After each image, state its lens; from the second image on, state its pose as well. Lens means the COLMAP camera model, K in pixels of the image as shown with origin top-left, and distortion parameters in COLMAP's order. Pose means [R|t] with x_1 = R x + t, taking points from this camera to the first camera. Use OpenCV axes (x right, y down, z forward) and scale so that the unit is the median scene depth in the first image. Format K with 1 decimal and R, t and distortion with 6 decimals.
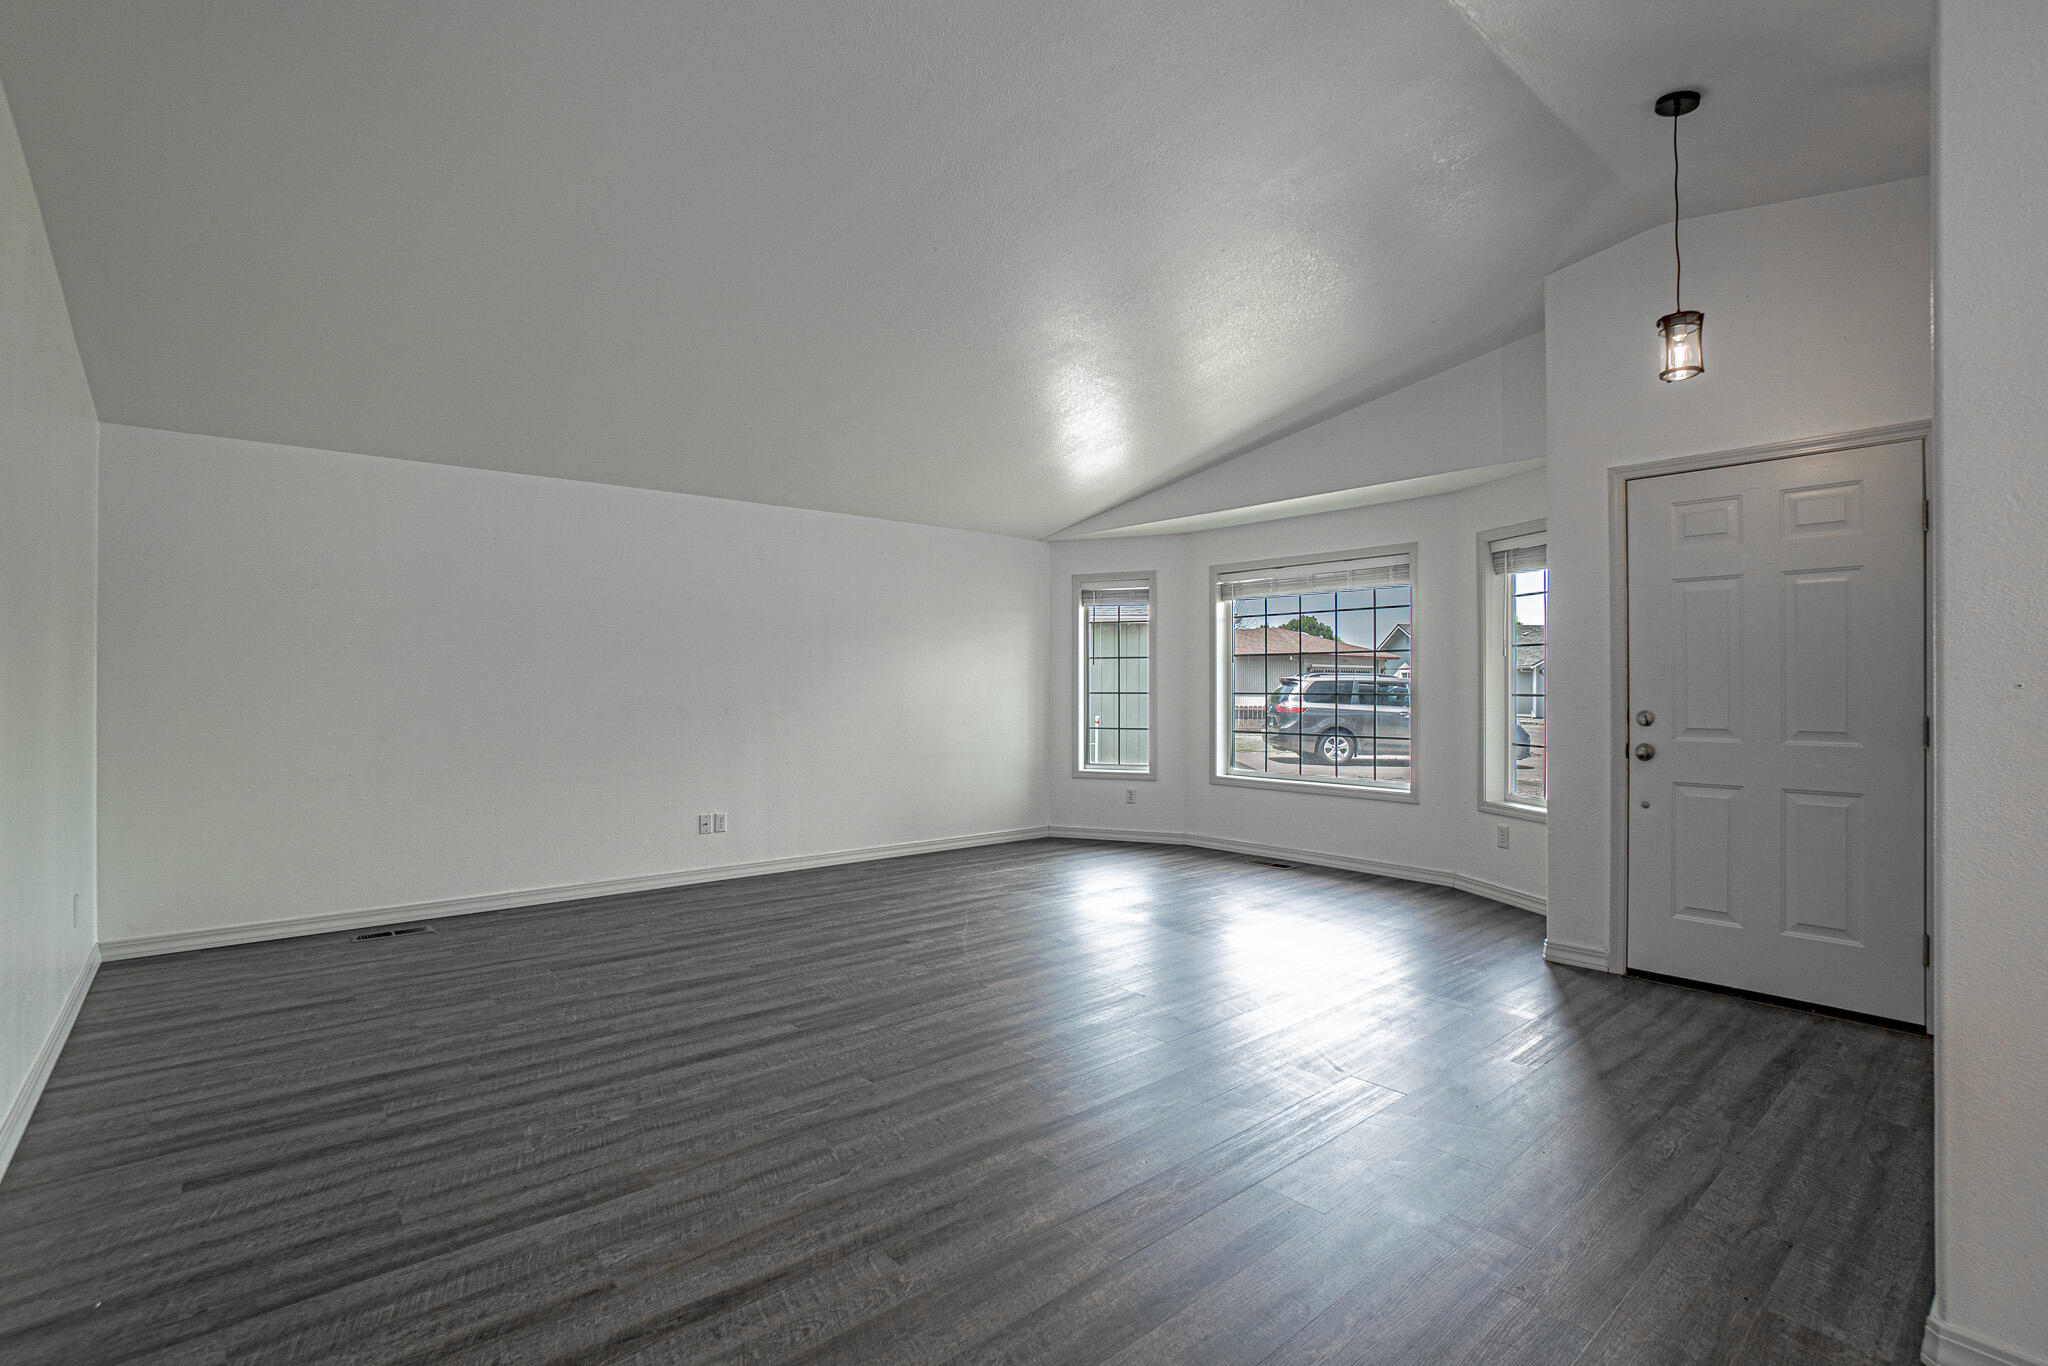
lens RADIAL K [[951.5, 0, 1024.0], [0, 951.5, 683.0], [0, 0, 1]] dist [-0.035667, 0.000244]
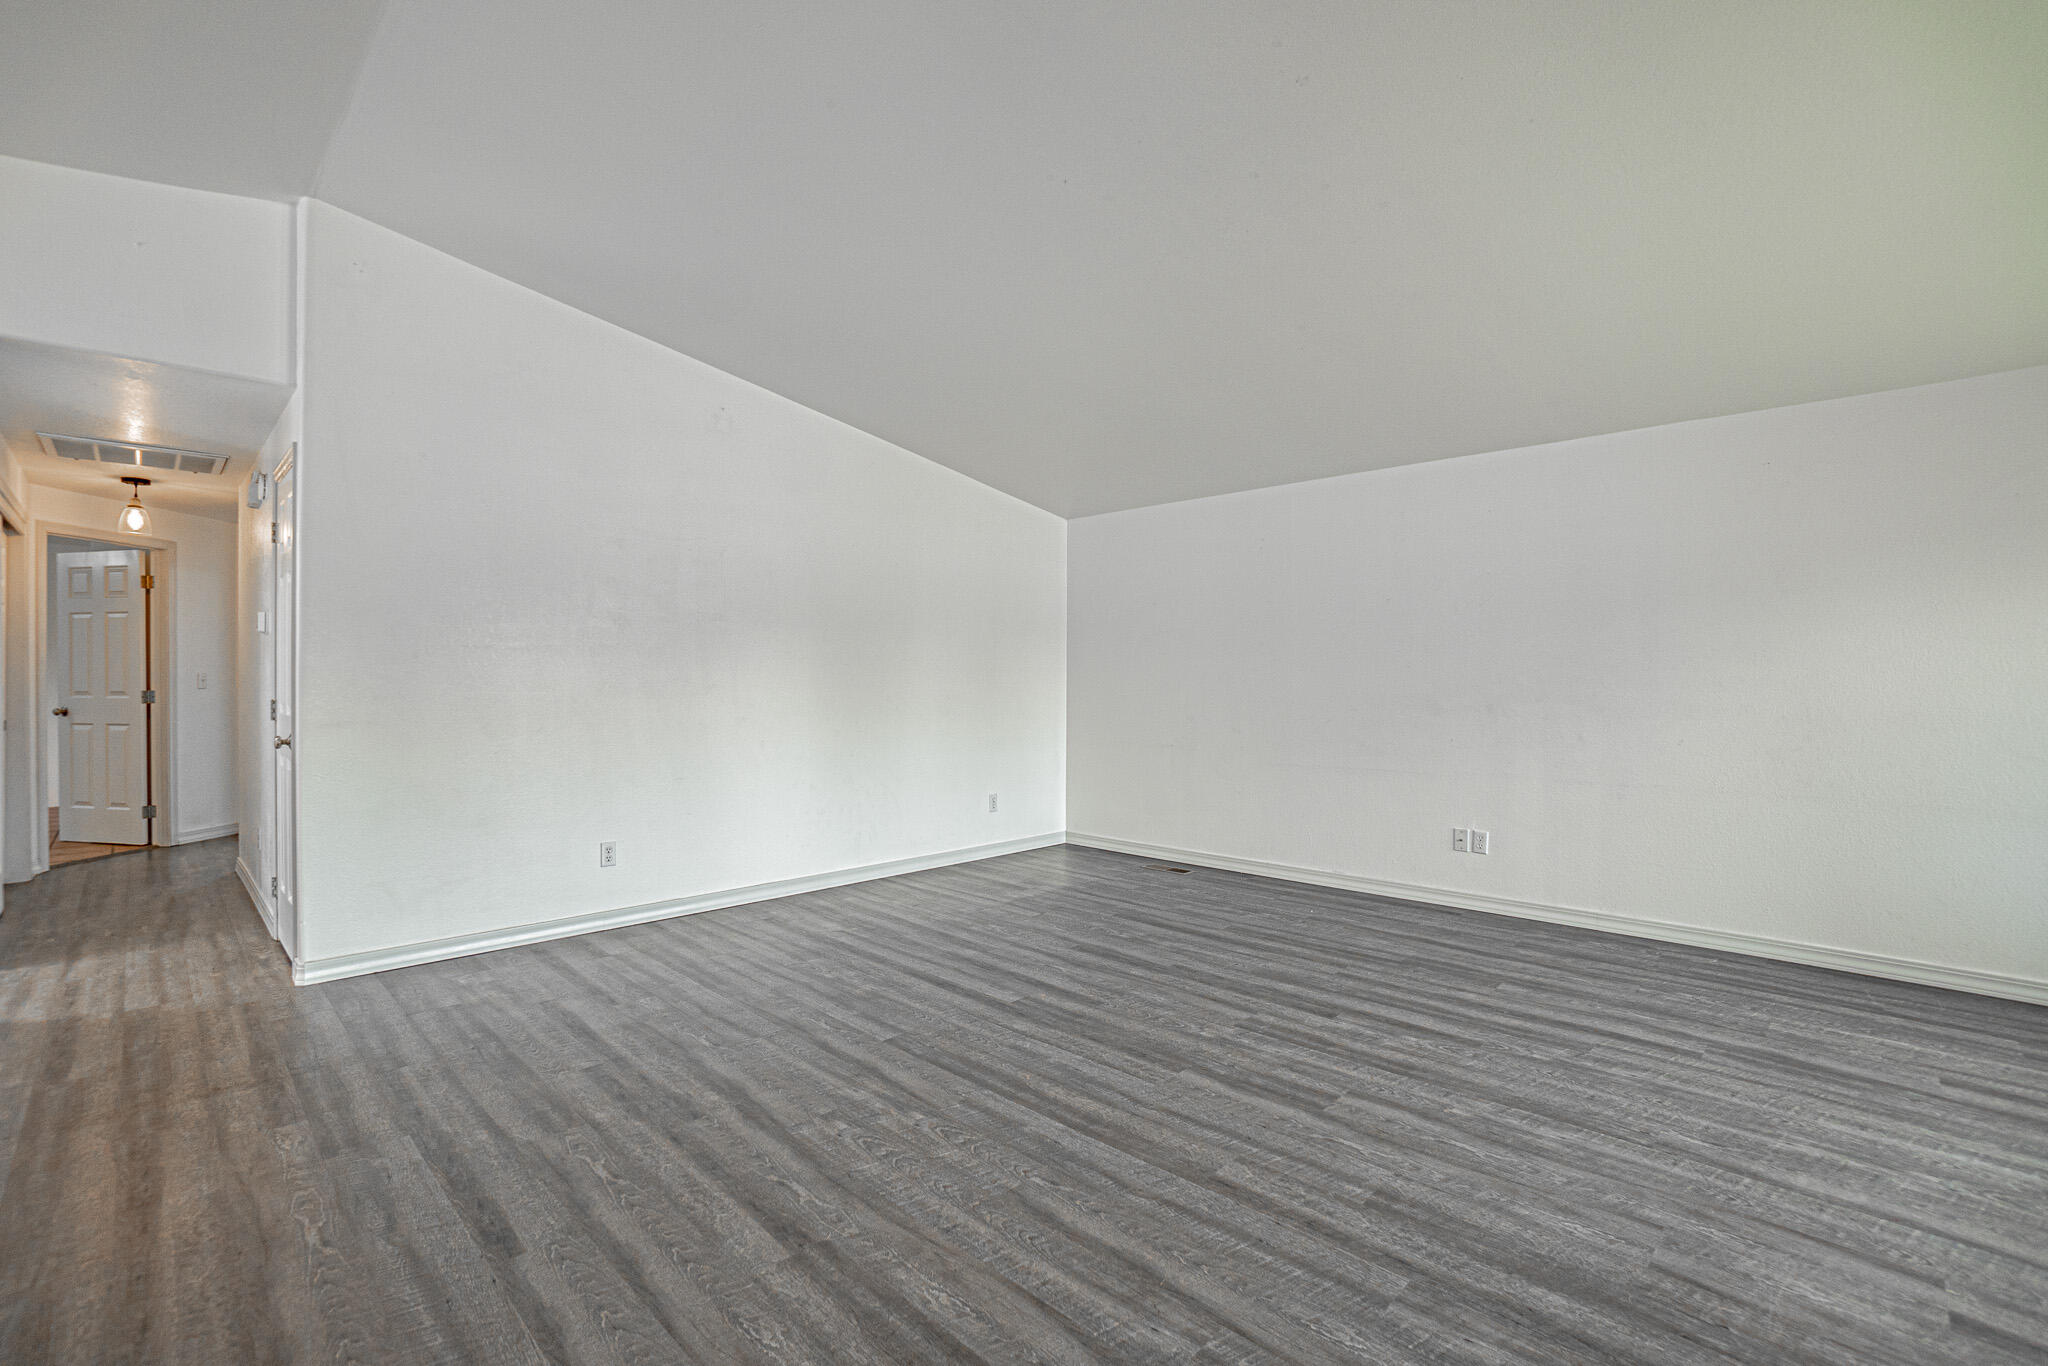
lens RADIAL K [[931.4, 0, 1011.1], [0, 931.4, 687.2], [0, 0, 1]] dist [-0.068280, 0.022481]
pose [[0.071735, 0.012107, -0.997350, 0.658020], [0.000199, 0.999926, 0.012153, 0.002205], [0.997424, -0.001070, 0.071727, 0.780917]]
